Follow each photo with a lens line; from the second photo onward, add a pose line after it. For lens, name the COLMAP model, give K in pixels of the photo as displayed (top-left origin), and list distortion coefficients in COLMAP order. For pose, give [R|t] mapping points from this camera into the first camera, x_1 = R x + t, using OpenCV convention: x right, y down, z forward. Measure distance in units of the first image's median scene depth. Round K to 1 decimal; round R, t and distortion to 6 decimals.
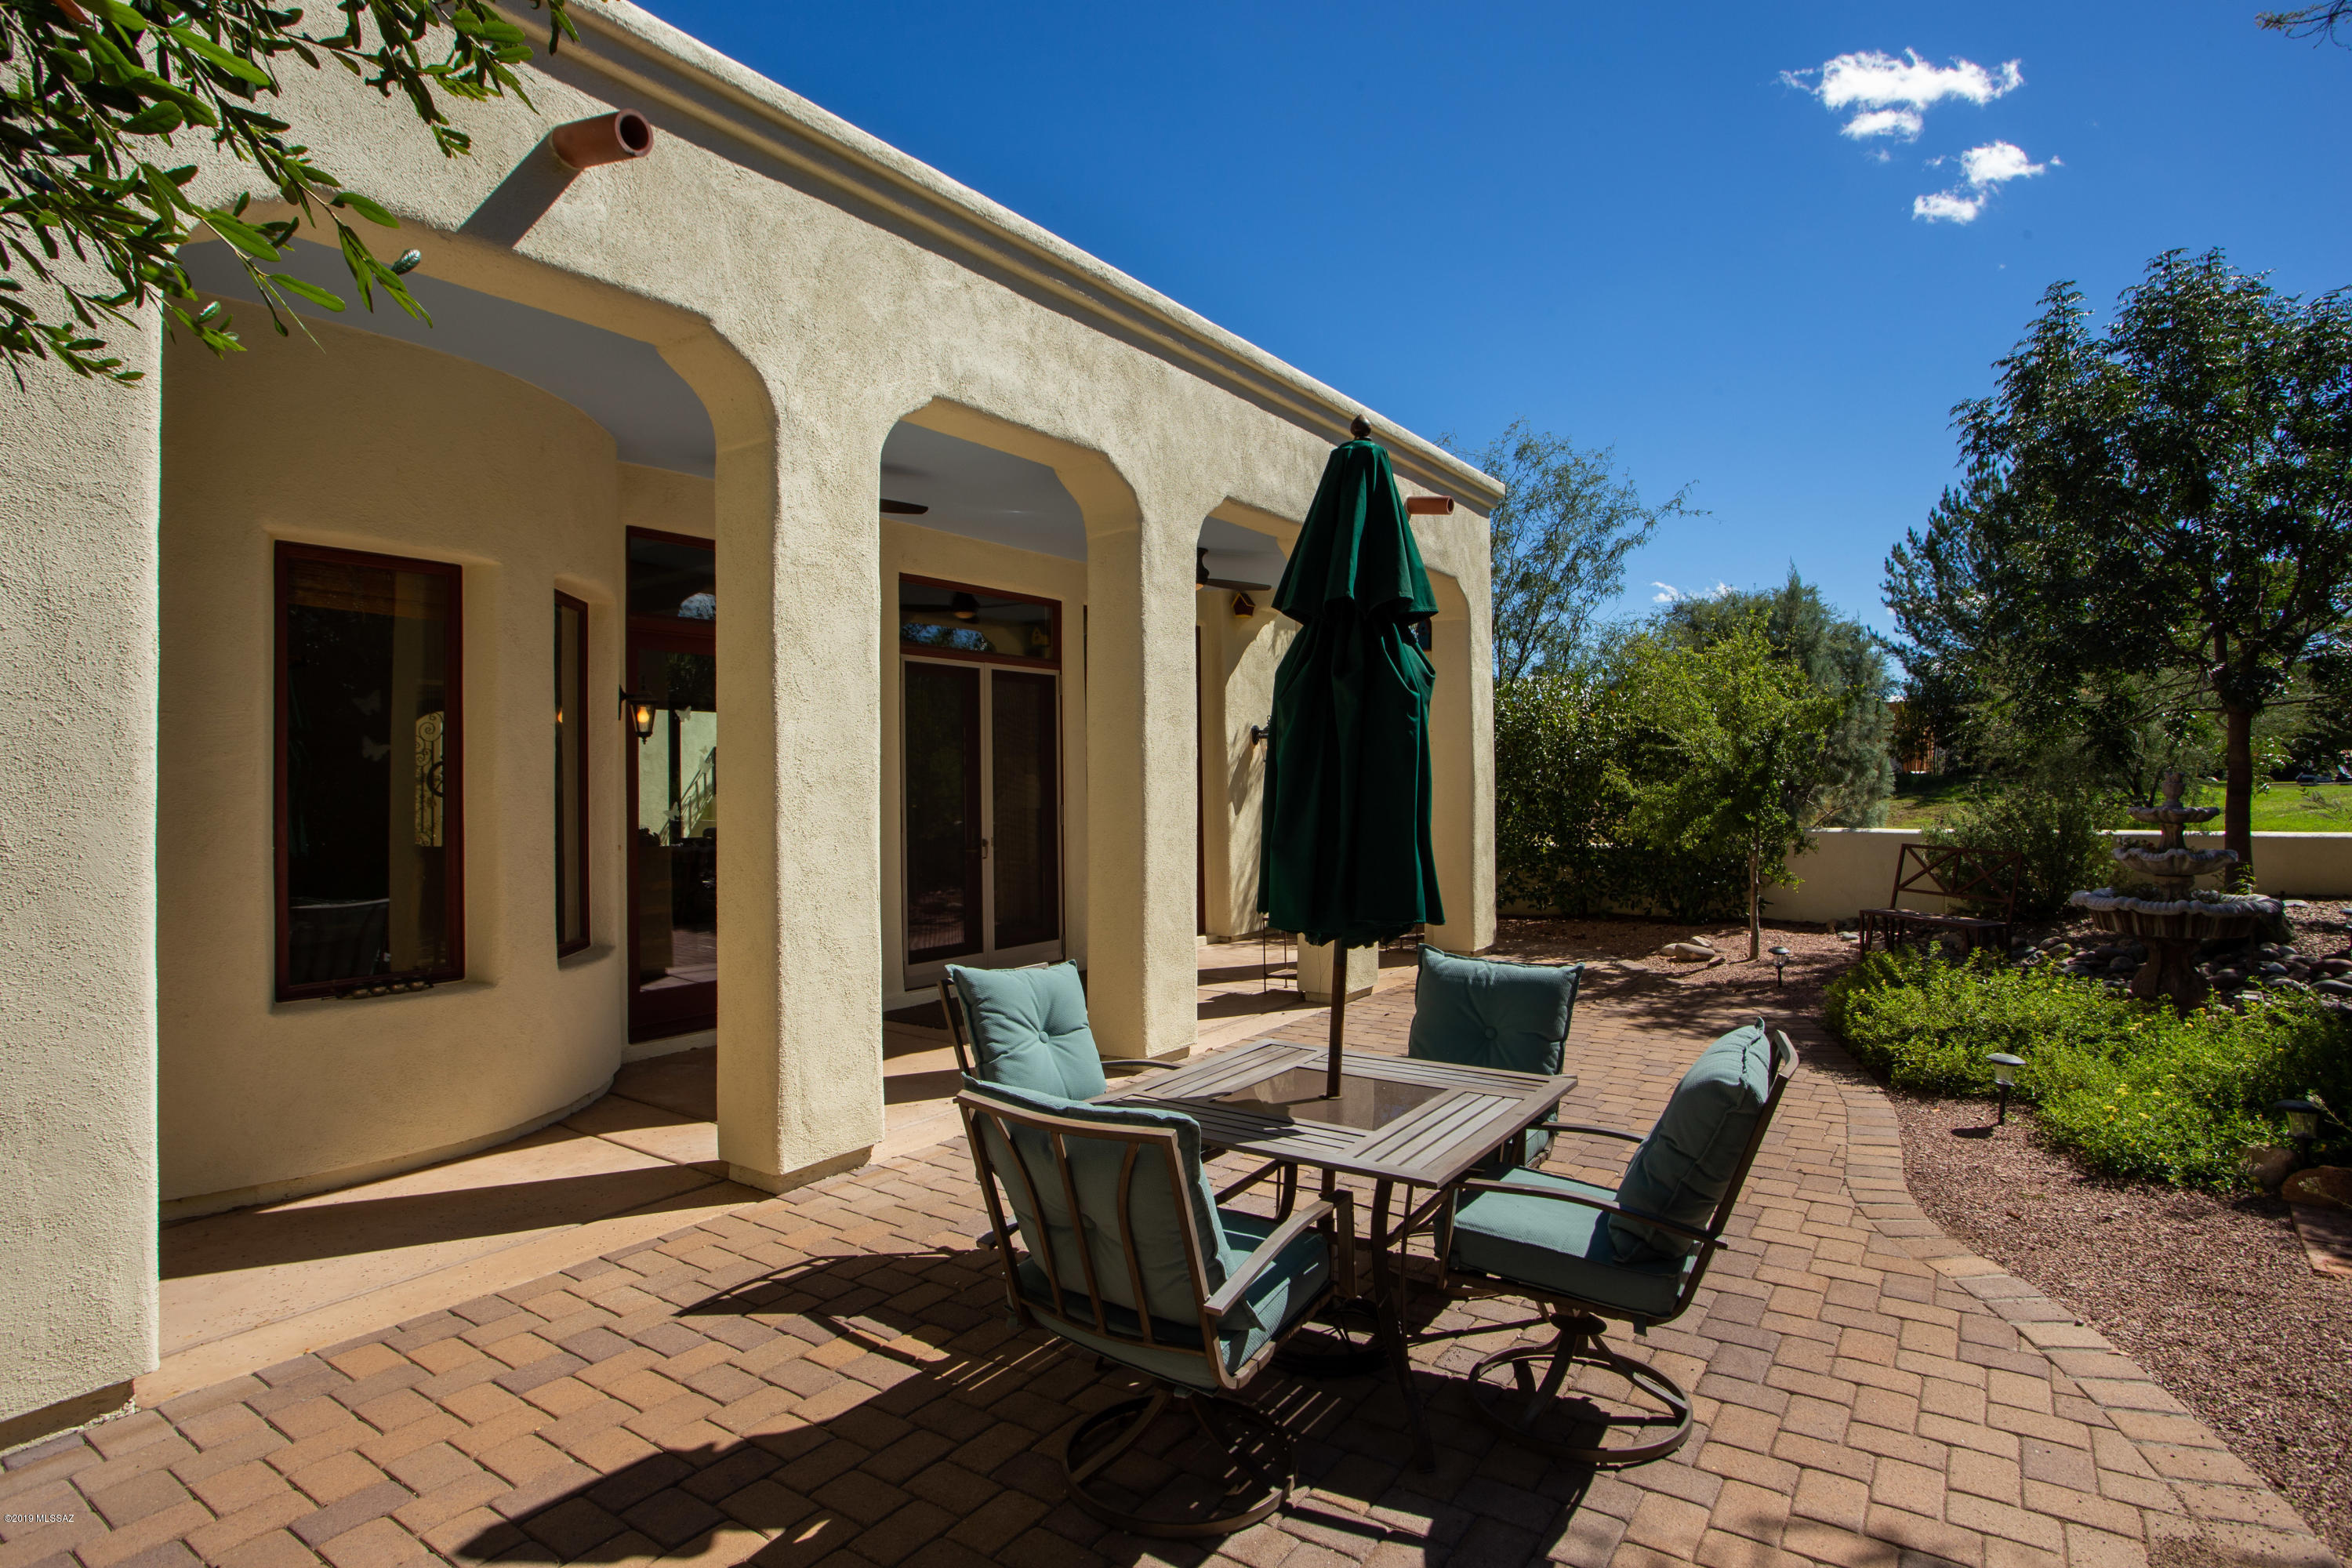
lens RADIAL K [[1239.6, 0, 1181.6], [0, 1239.6, 771.3], [0, 0, 1]] dist [-0.024871, 0.002803]
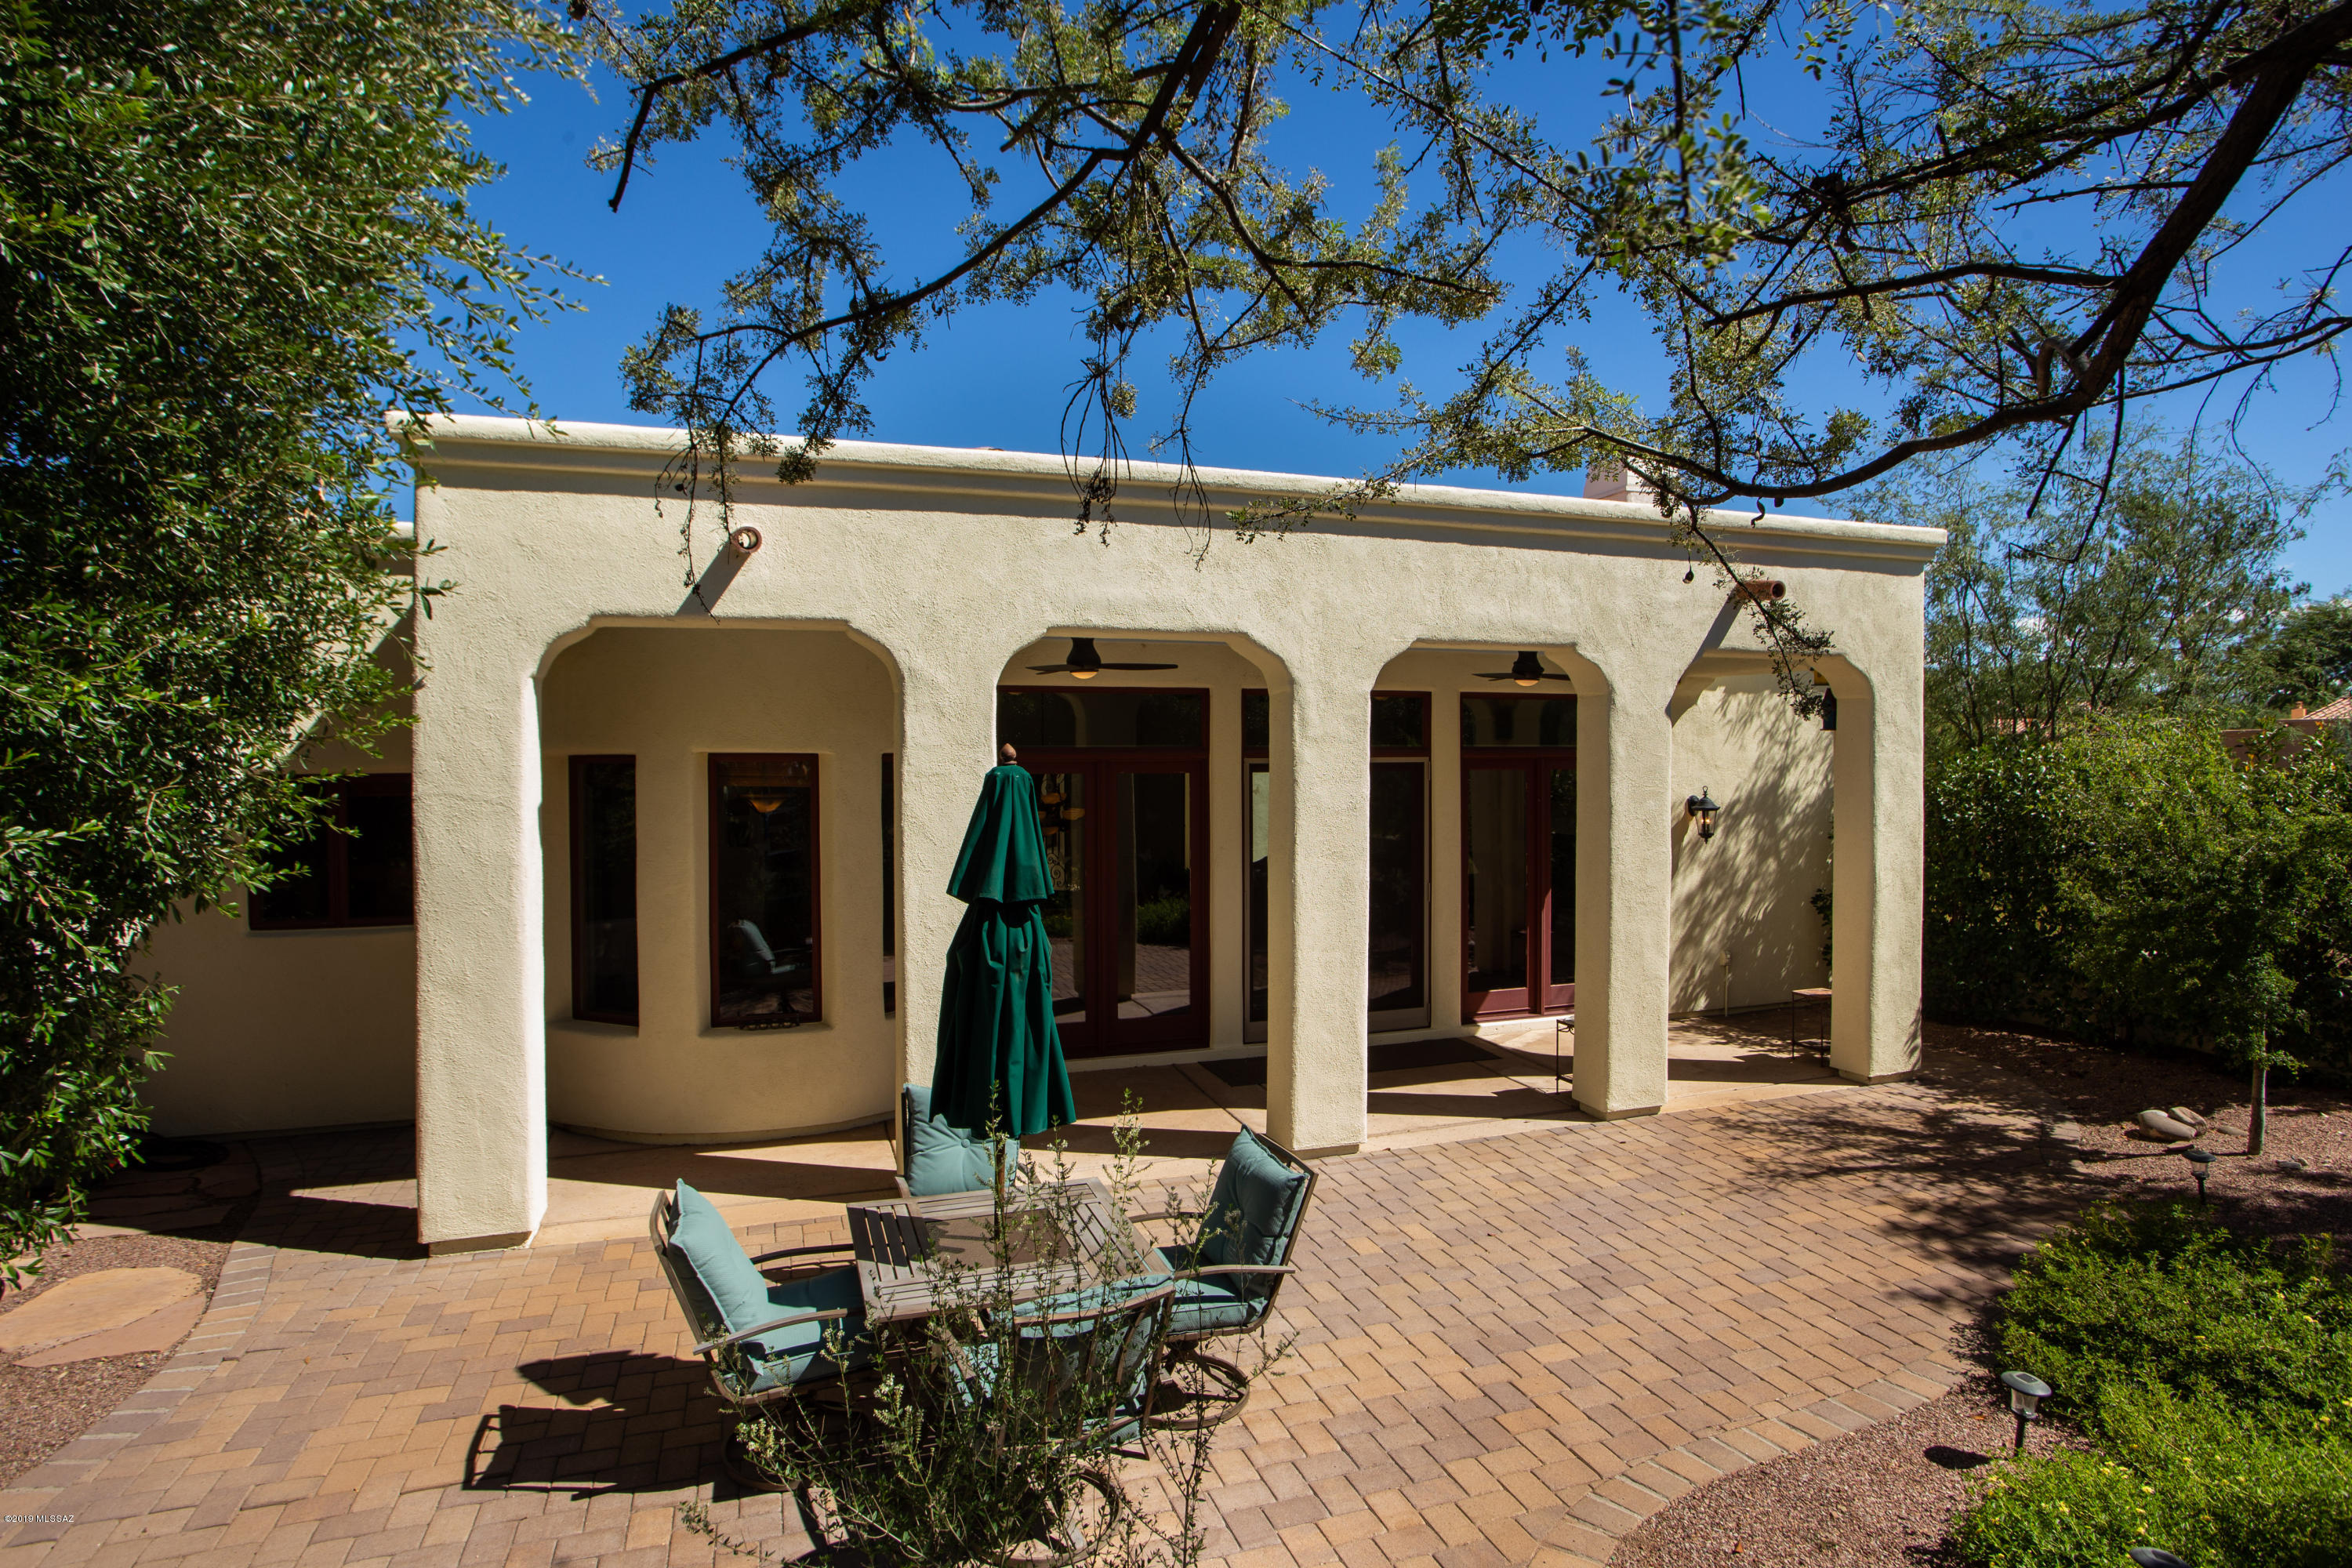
lens RADIAL K [[1239.6, 0, 1200.3], [0, 1239.6, 800.0], [0, 0, 1]] dist [-0.024871, 0.002803]
pose [[0.795108, 0.035623, -0.605420, 0.810992], [0.000585, 0.998228, 0.059505, -0.223208], [0.606467, -0.047668, 0.793678, 0.055025]]
